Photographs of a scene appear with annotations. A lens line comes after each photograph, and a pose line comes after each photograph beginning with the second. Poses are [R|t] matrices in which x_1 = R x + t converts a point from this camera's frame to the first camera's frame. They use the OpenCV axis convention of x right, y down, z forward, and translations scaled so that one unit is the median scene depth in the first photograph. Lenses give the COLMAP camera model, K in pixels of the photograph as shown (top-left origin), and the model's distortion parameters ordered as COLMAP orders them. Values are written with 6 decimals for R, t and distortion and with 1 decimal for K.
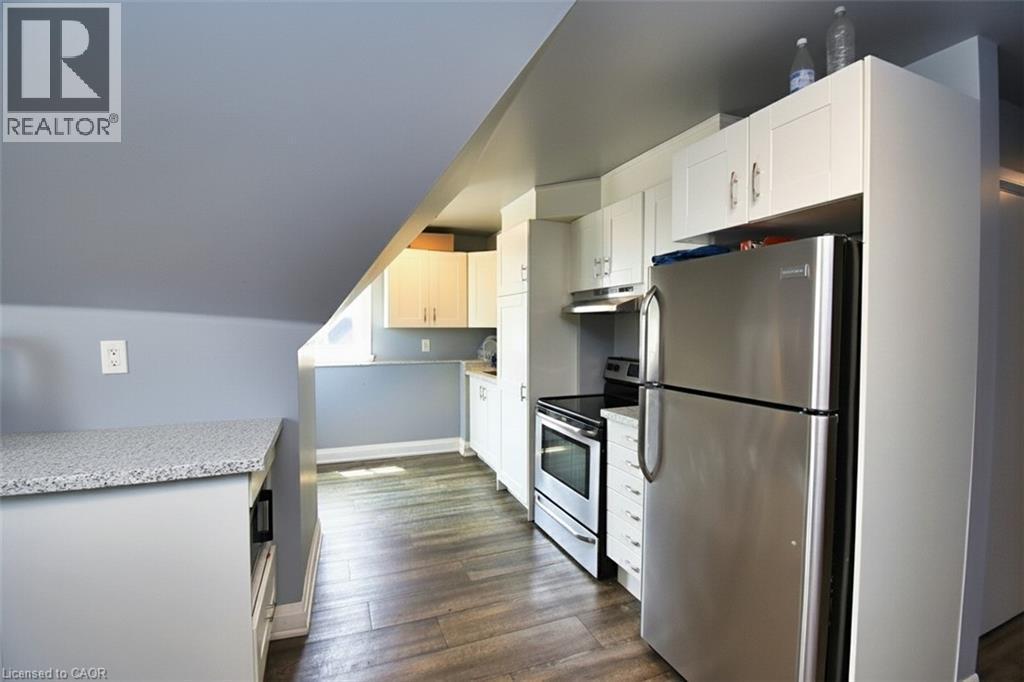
lens RADIAL K [[463.6, 0, 509.8], [0, 463.6, 332.0], [0, 0, 1]] dist [0.018594, -0.016198]
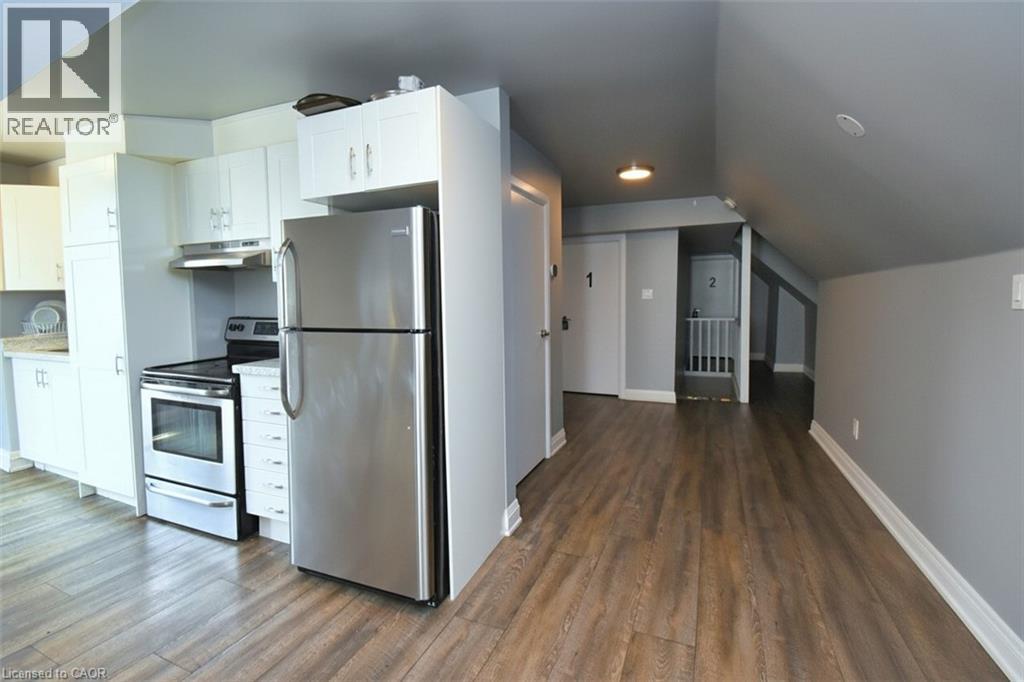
lens RADIAL K [[463.6, 0, 509.8], [0, 463.6, 332.0], [0, 0, 1]] dist [0.018594, -0.016198]
pose [[0.707218, -0.082649, 0.702148, -0.068746], [0.031261, 0.995828, 0.085731, 0.027011], [-0.706304, -0.038680, 0.706852, -0.099193]]
